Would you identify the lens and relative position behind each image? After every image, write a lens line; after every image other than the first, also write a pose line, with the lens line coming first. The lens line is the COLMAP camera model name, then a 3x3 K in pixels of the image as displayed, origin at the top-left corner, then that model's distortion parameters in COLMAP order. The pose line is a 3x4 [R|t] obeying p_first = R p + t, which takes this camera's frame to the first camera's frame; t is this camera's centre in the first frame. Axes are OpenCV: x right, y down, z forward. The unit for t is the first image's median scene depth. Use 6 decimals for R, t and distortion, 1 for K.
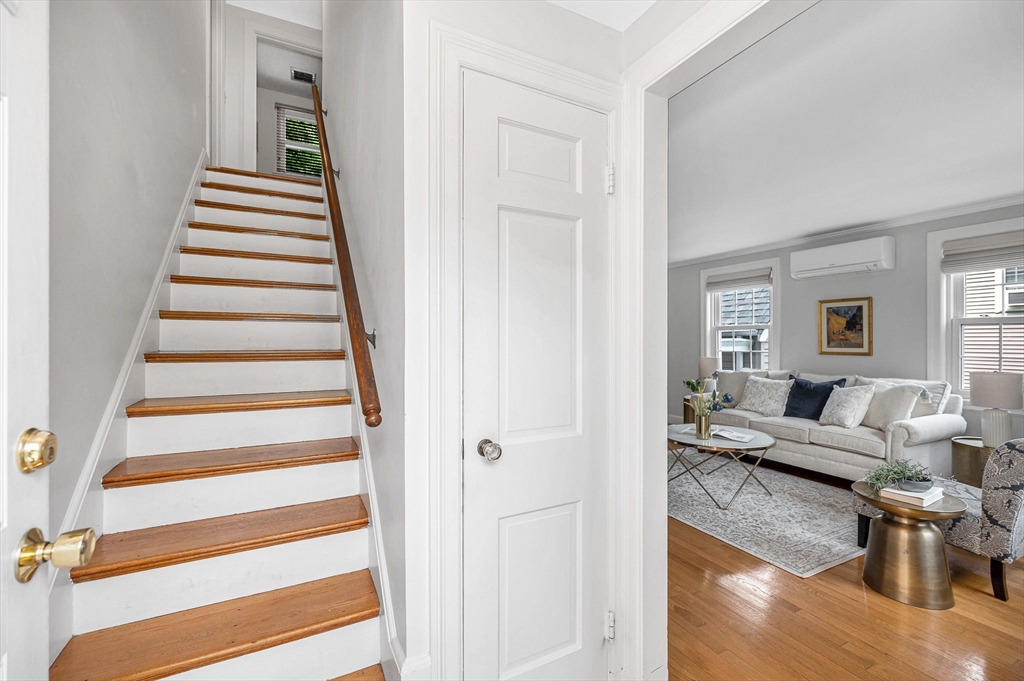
lens RADIAL K [[432.8, 0, 541.8], [0, 432.8, 344.2], [0, 0, 1]] dist [-0.011301, 0.001736]
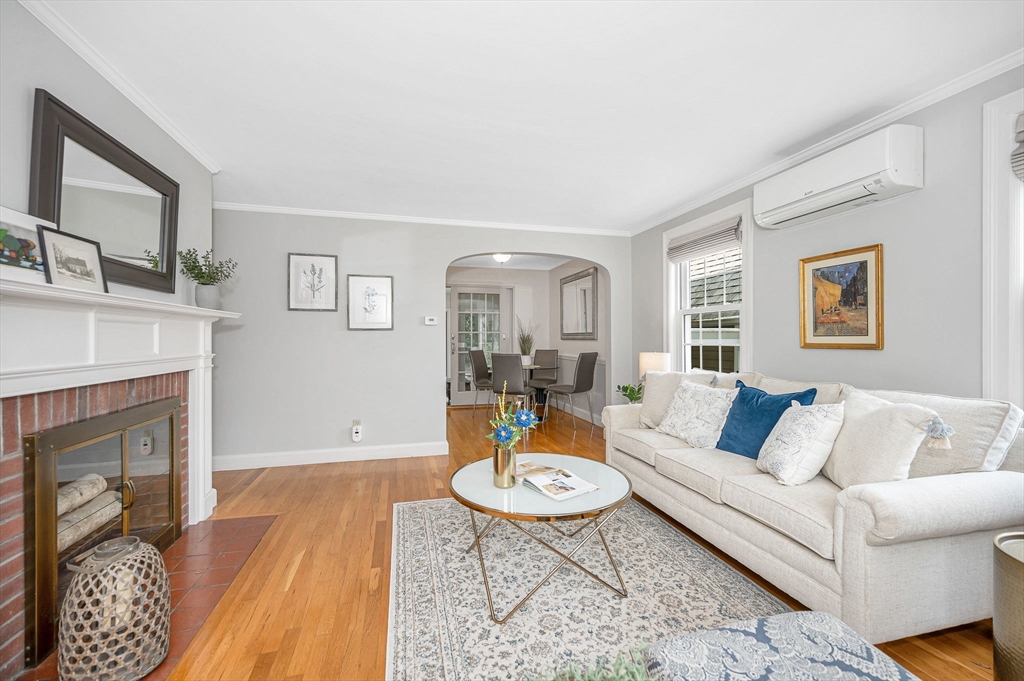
lens RADIAL K [[432.8, 0, 532.4], [0, 432.8, 346.5], [0, 0, 1]] dist [-0.011301, 0.001736]
pose [[0.978853, 0.005393, -0.204493, 0.428566], [-0.003971, 0.999965, 0.007363, 0.020312], [0.204526, -0.006395, 0.978840, 0.353185]]
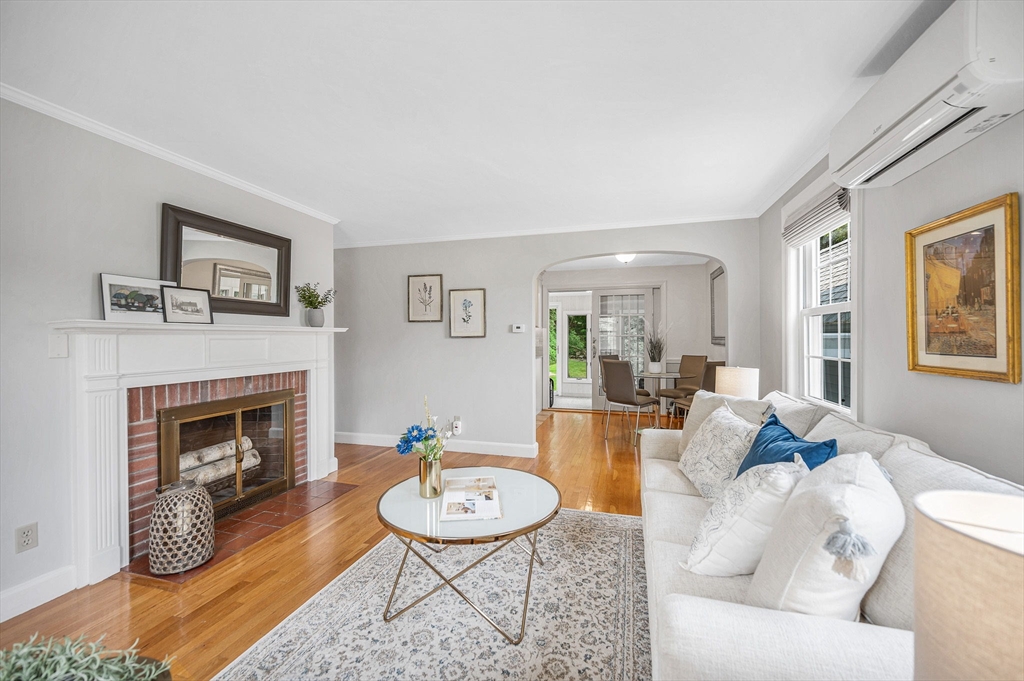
lens RADIAL K [[432.8, 0, 517.4], [0, 432.8, 346.1], [0, 0, 1]] dist [-0.011301, 0.001736]
pose [[0.717683, 0.015209, -0.696204, 0.711939], [-0.006984, 0.999868, 0.014643, -0.002124], [0.696335, -0.005647, 0.717695, 0.523223]]
